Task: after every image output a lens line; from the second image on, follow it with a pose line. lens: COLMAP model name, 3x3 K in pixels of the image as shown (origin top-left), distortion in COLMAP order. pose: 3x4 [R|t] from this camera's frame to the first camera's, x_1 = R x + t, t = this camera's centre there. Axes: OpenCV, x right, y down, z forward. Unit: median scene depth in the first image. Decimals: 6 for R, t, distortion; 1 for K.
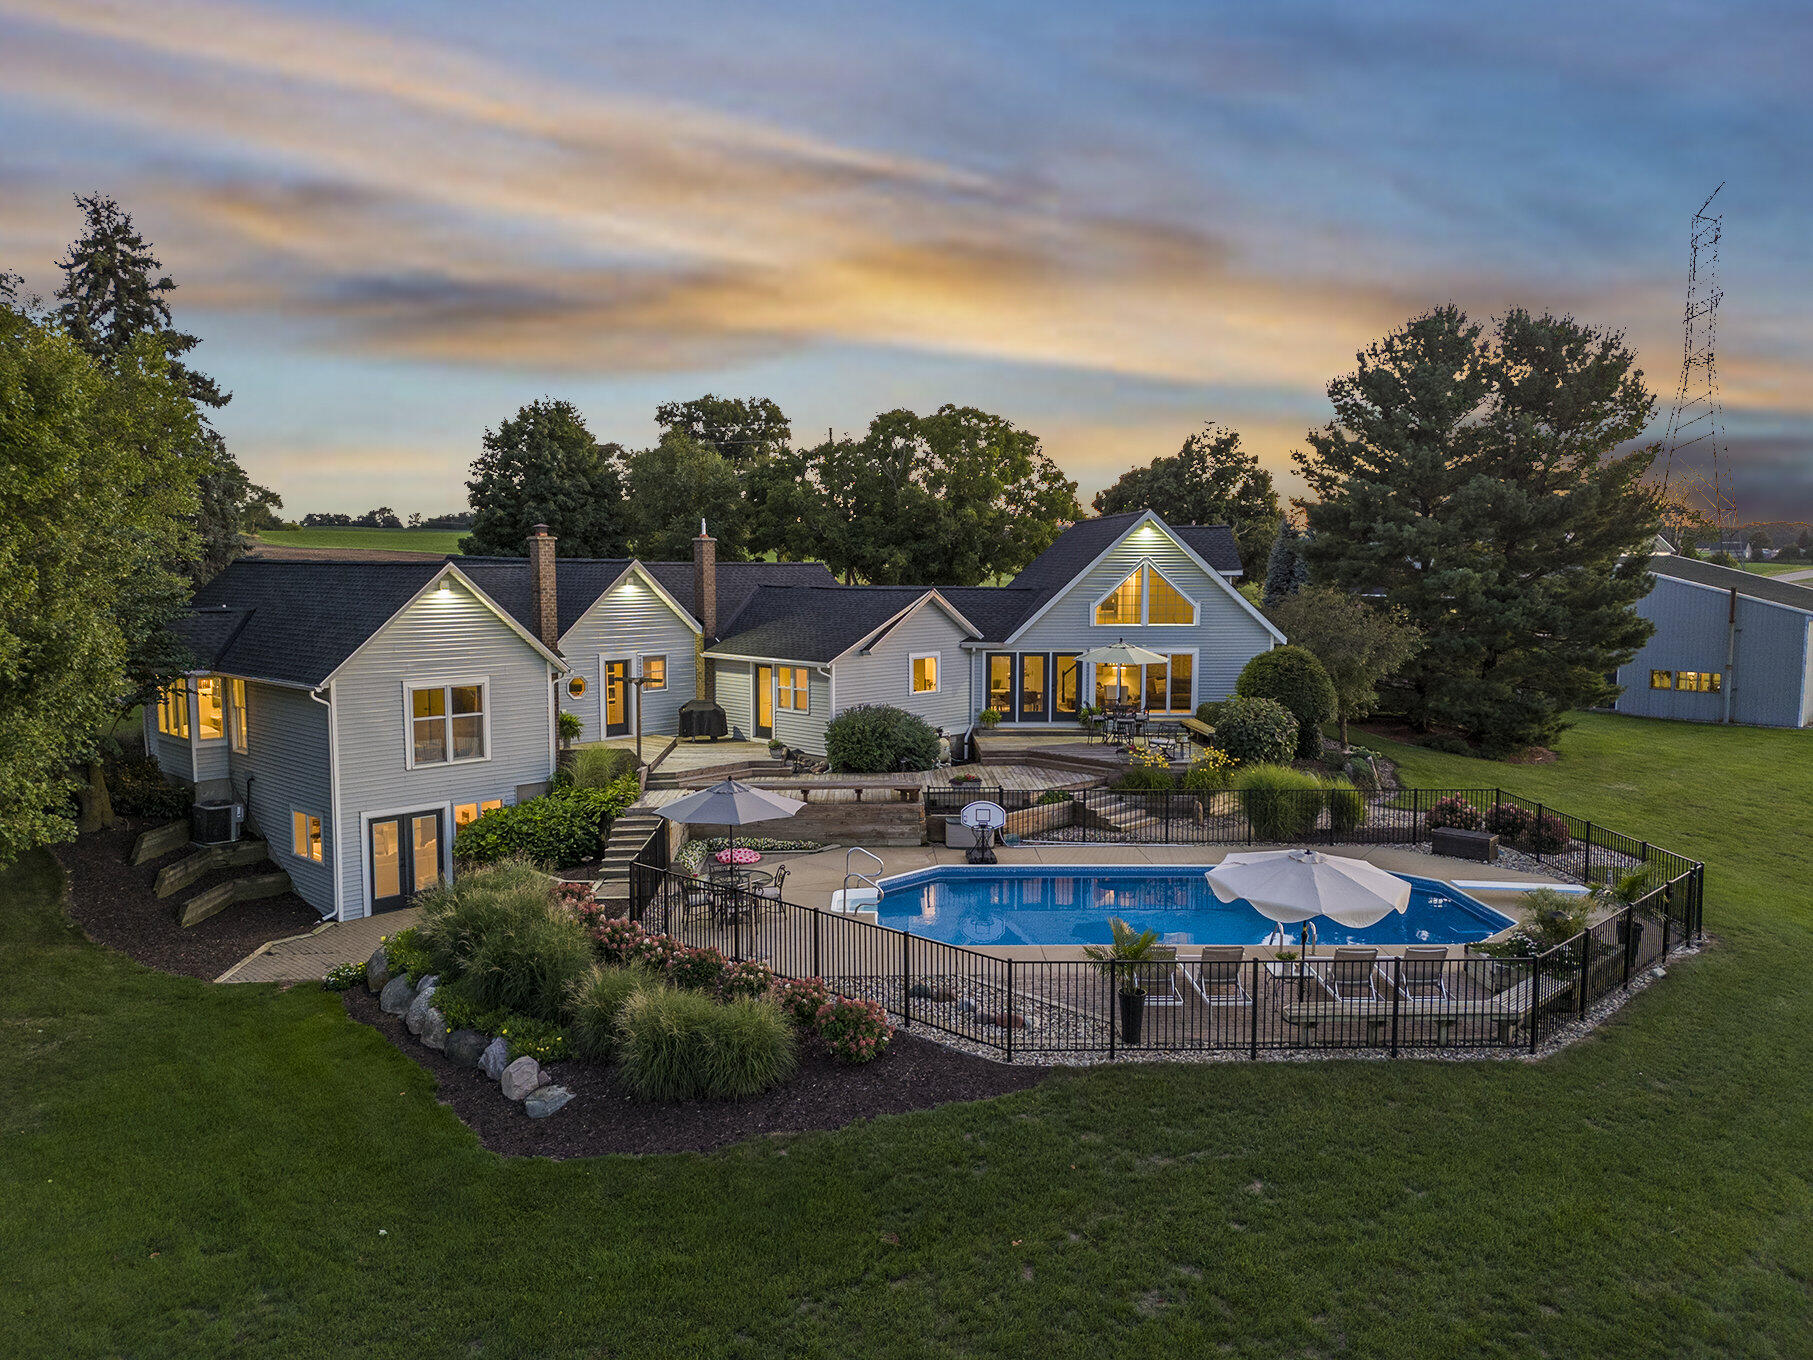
lens RADIAL K [[1316.3, 0, 906.5], [0, 1316.3, 680.0], [0, 0, 1]] dist [0.053028, -0.035260]
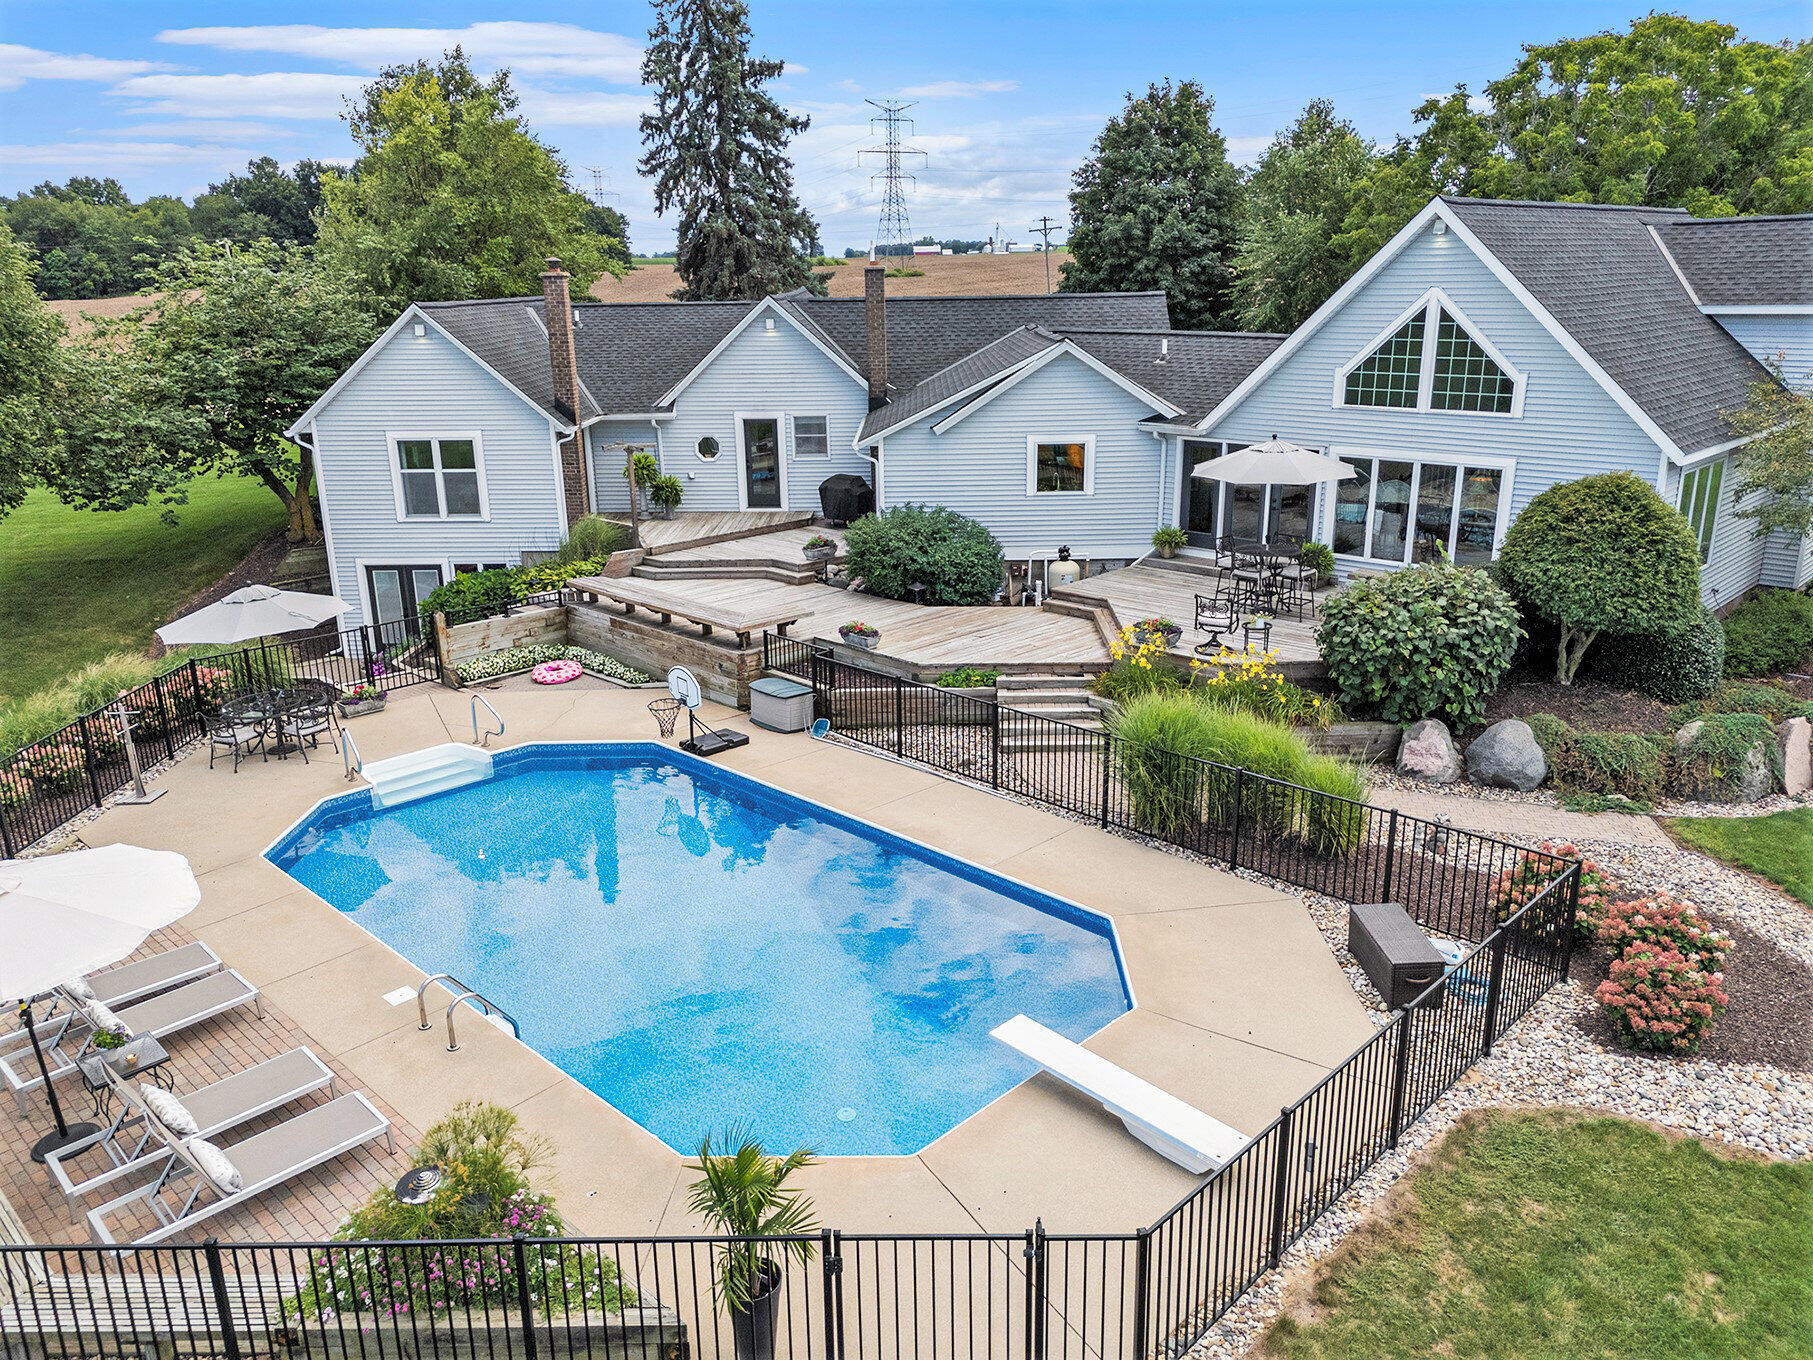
lens RADIAL K [[1316.3, 0, 906.5], [0, 1316.3, 680.0], [0, 0, 1]] dist [0.053028, -0.035260]
pose [[0.687949, 0.200427, -0.697535, 0.490875], [-0.051675, 0.972199, 0.228384, -0.051882], [0.723917, -0.121071, 0.679180, 0.480155]]
